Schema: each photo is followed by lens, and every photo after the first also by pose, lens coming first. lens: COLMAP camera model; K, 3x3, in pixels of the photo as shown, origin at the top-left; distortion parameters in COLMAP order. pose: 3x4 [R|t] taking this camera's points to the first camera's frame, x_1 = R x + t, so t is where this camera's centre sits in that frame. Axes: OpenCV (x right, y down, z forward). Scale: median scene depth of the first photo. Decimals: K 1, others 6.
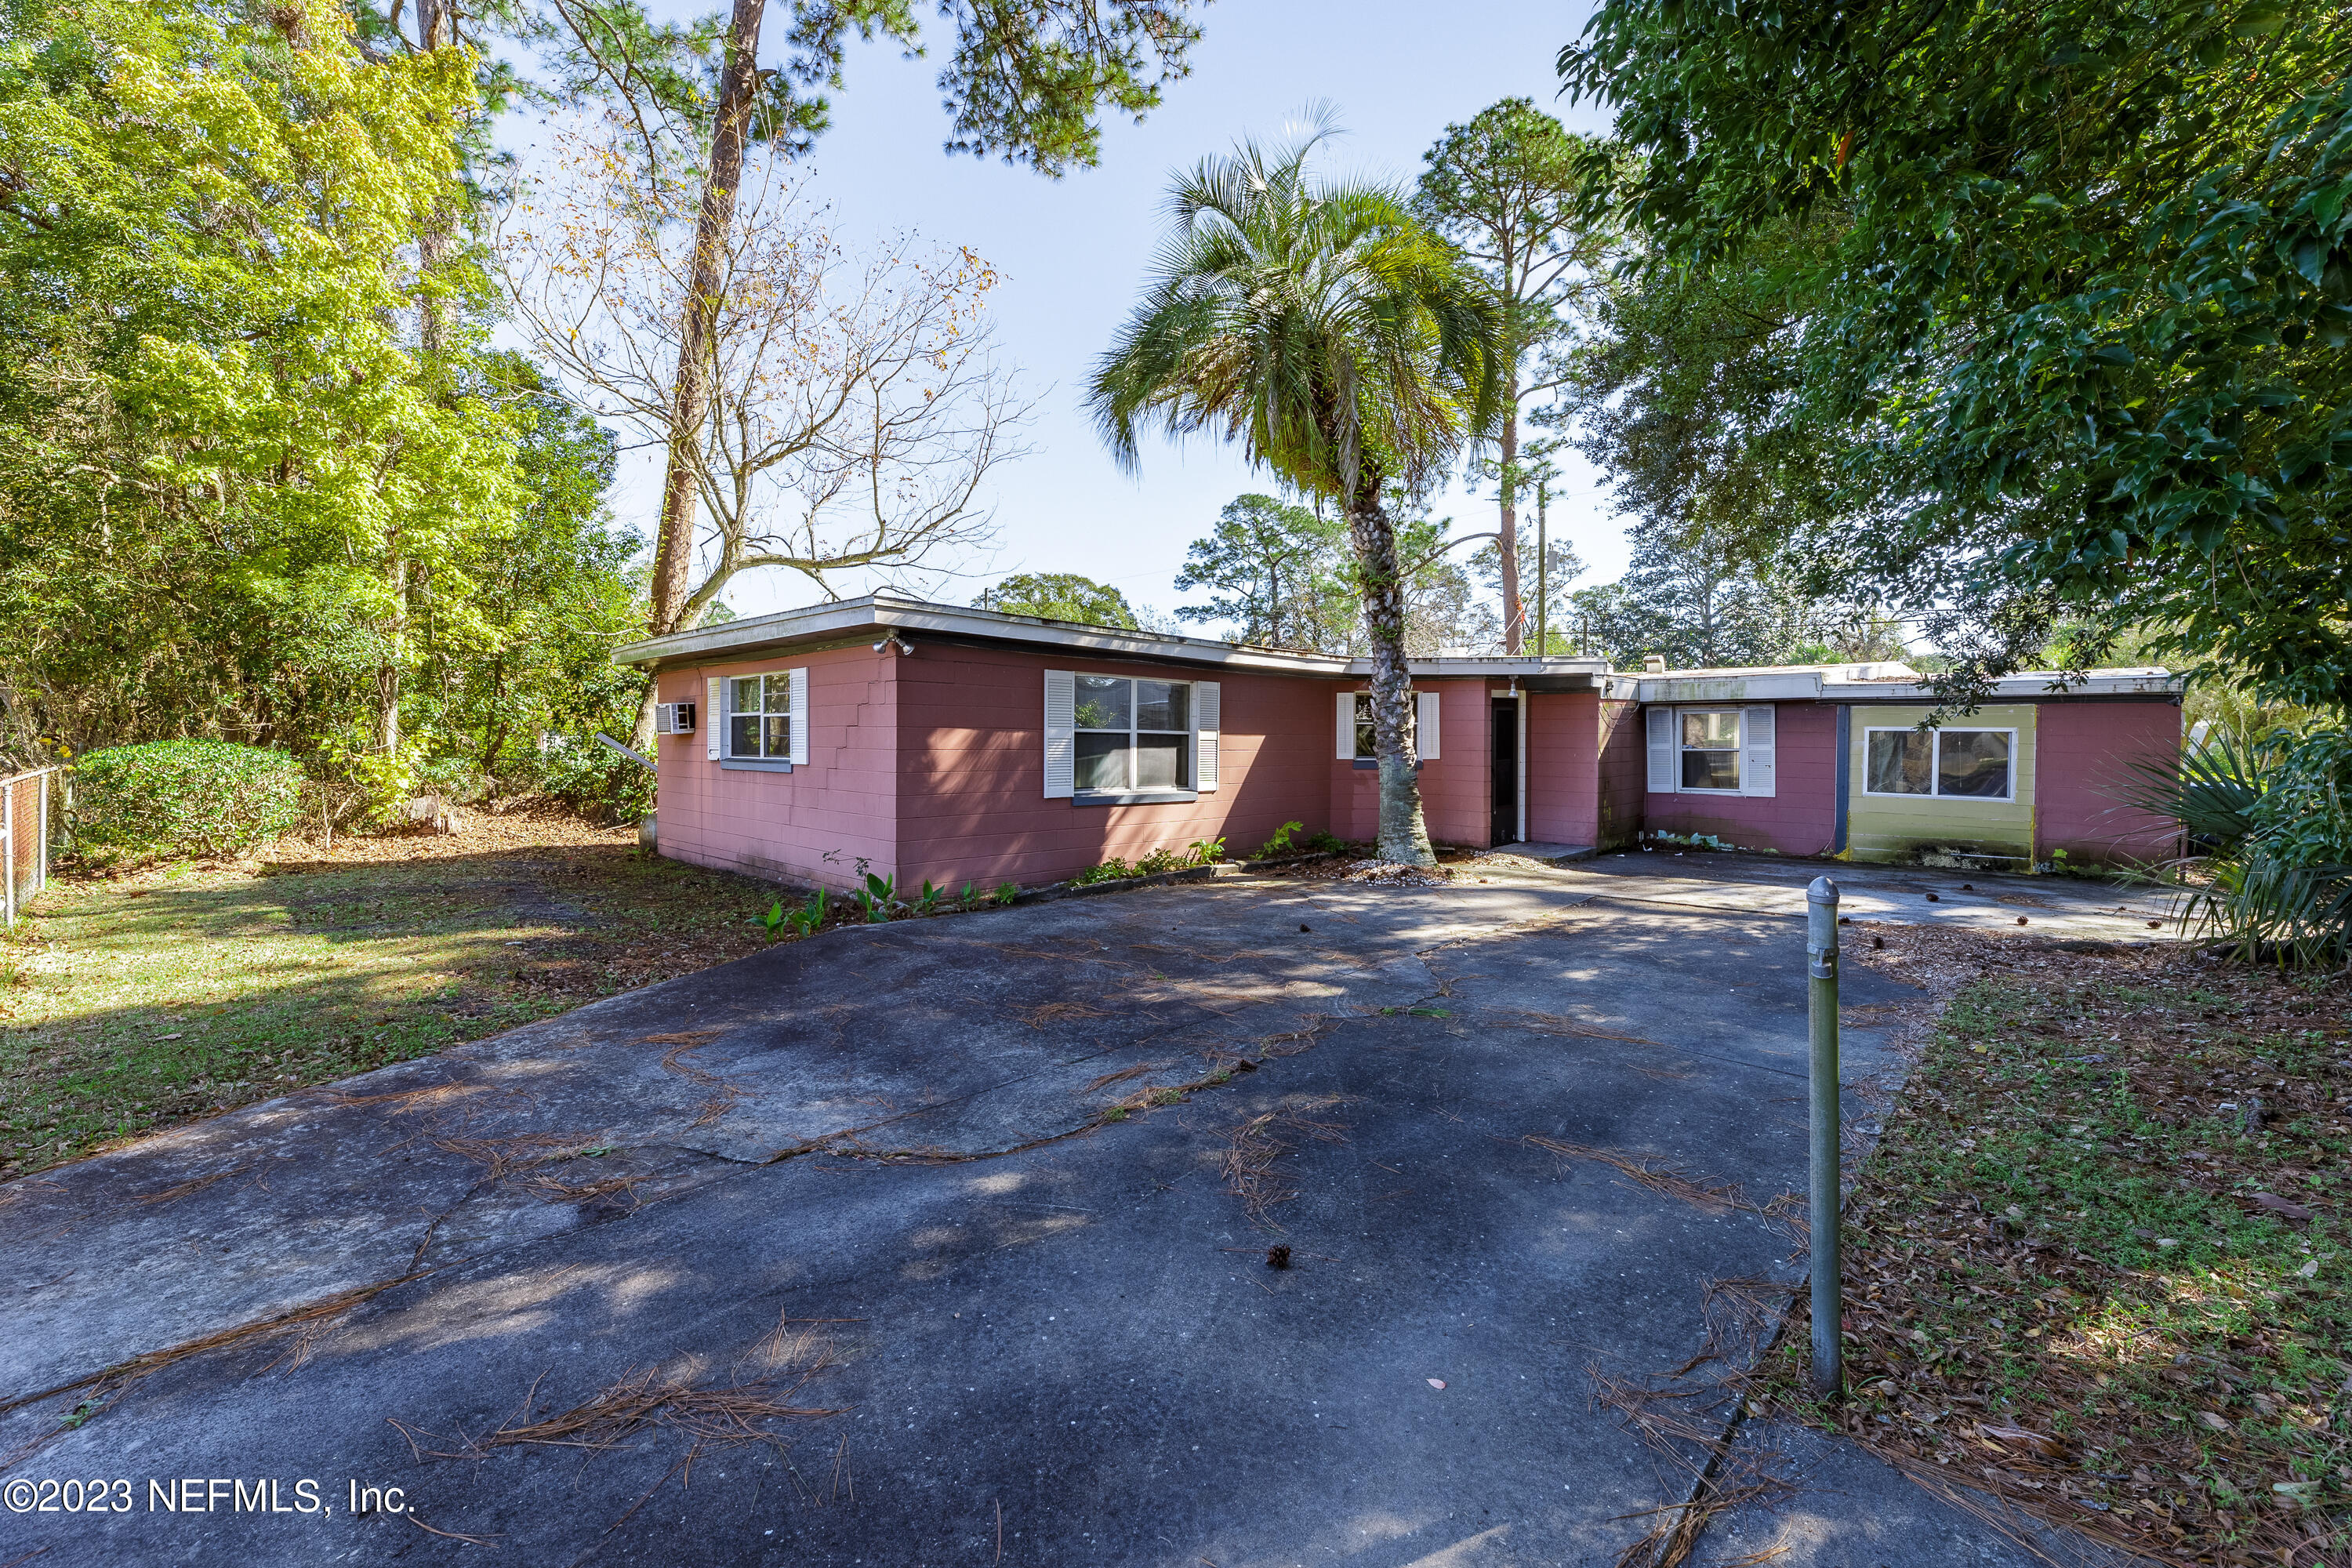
lens RADIAL K [[960.7, 0, 1175.9], [0, 960.7, 743.1], [0, 0, 1]] dist [-0.002842, -0.000064]
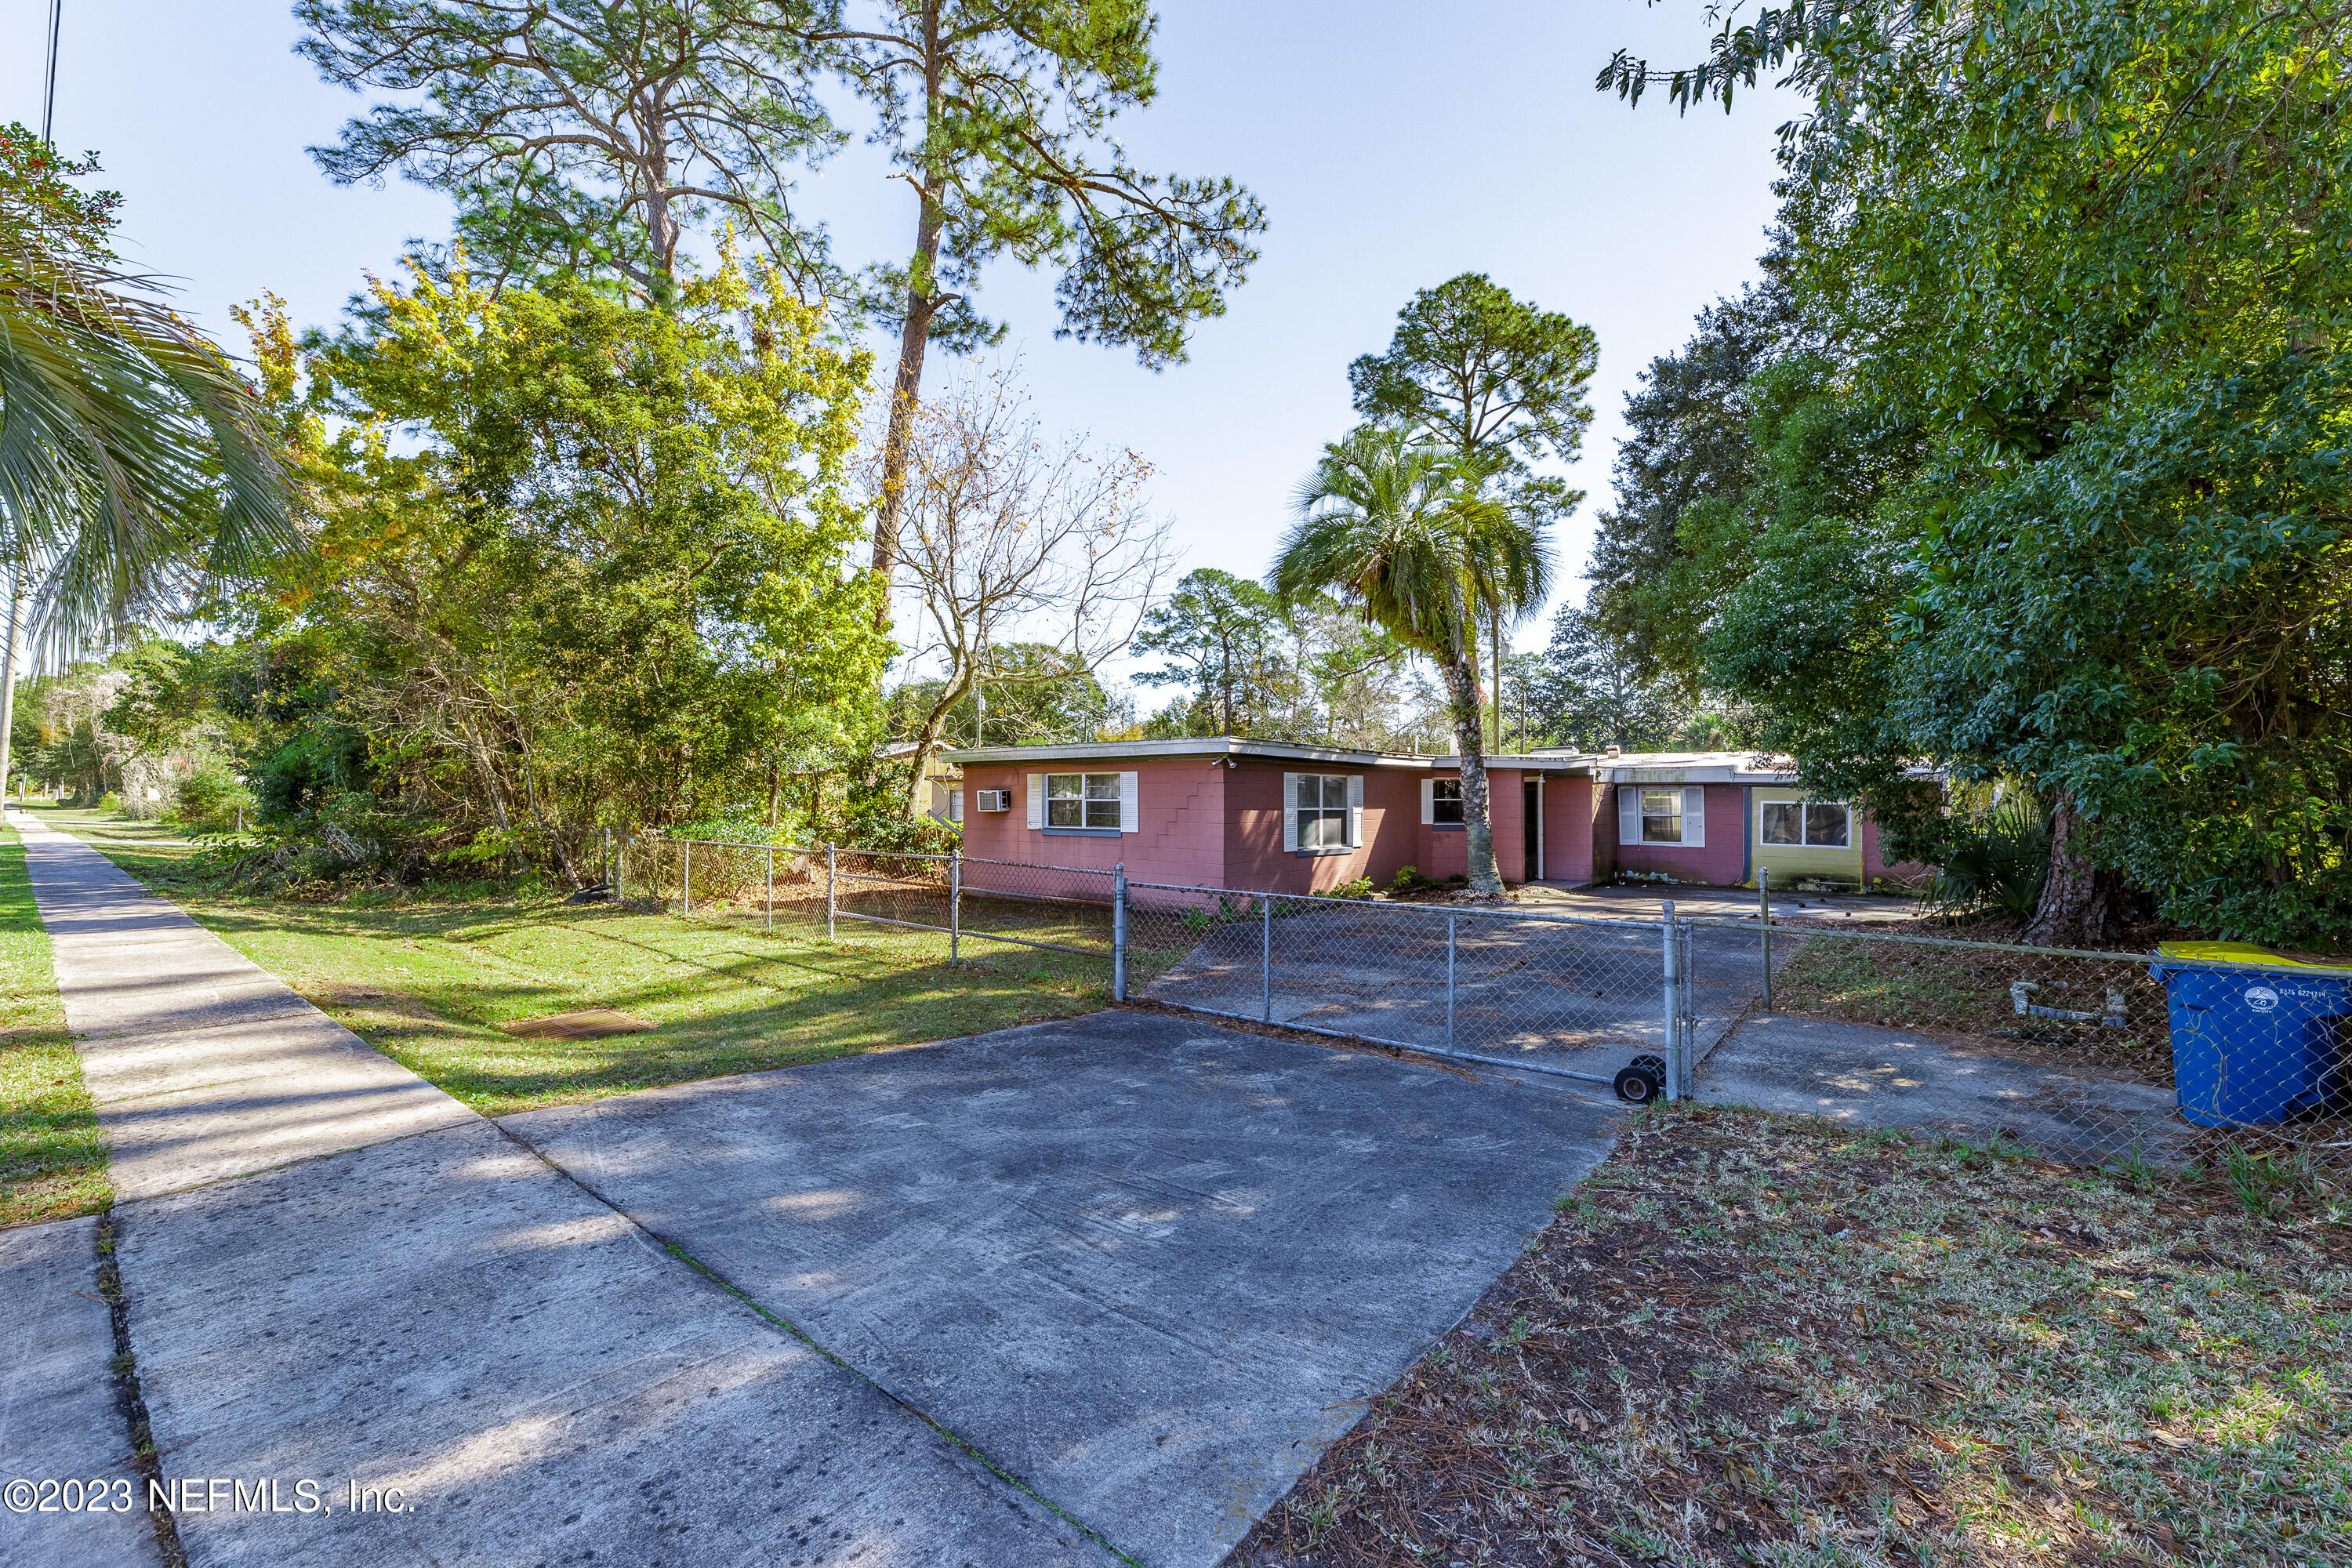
lens RADIAL K [[960.7, 0, 1178.0], [0, 960.7, 778.1], [0, 0, 1]] dist [-0.002842, -0.000064]
pose [[0.996456, -0.002713, 0.084068, -0.330487], [0.004567, 0.999750, -0.021867, -0.023244], [-0.083988, 0.022173, 0.996220, -0.440187]]
